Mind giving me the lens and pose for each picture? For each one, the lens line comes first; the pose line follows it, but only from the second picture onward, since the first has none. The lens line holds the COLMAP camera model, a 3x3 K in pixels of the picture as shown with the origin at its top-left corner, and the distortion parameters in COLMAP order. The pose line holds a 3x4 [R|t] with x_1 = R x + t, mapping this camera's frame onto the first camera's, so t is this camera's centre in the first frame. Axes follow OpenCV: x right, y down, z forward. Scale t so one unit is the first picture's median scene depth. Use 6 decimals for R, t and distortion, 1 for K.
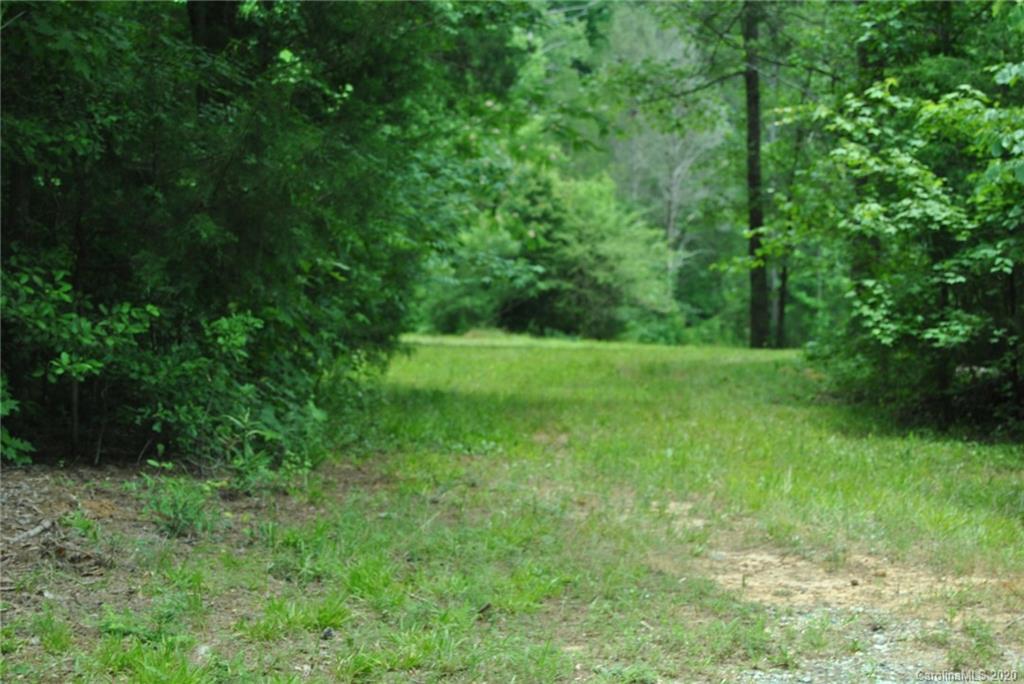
lens RADIAL K [[2210.3, 0, 512.2], [0, 2210.3, 342.2], [0, 0, 1]] dist [-0.078346, 0.000000]
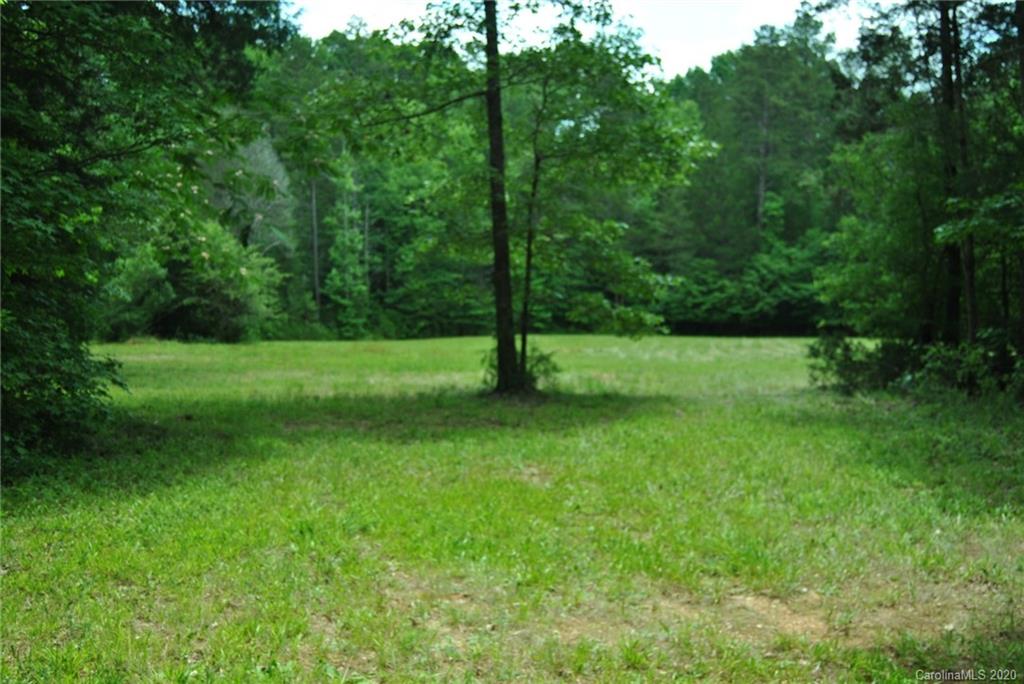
lens RADIAL K [[1087.1, 0, 511.4], [0, 1087.1, 339.9], [0, 0, 1]] dist [-0.023665, 0.000000]
pose [[0.939306, -0.037446, 0.341031, -0.025079], [0.027972, 0.999075, 0.032656, -0.018499], [-0.341938, -0.021135, 0.939485, 0.319281]]
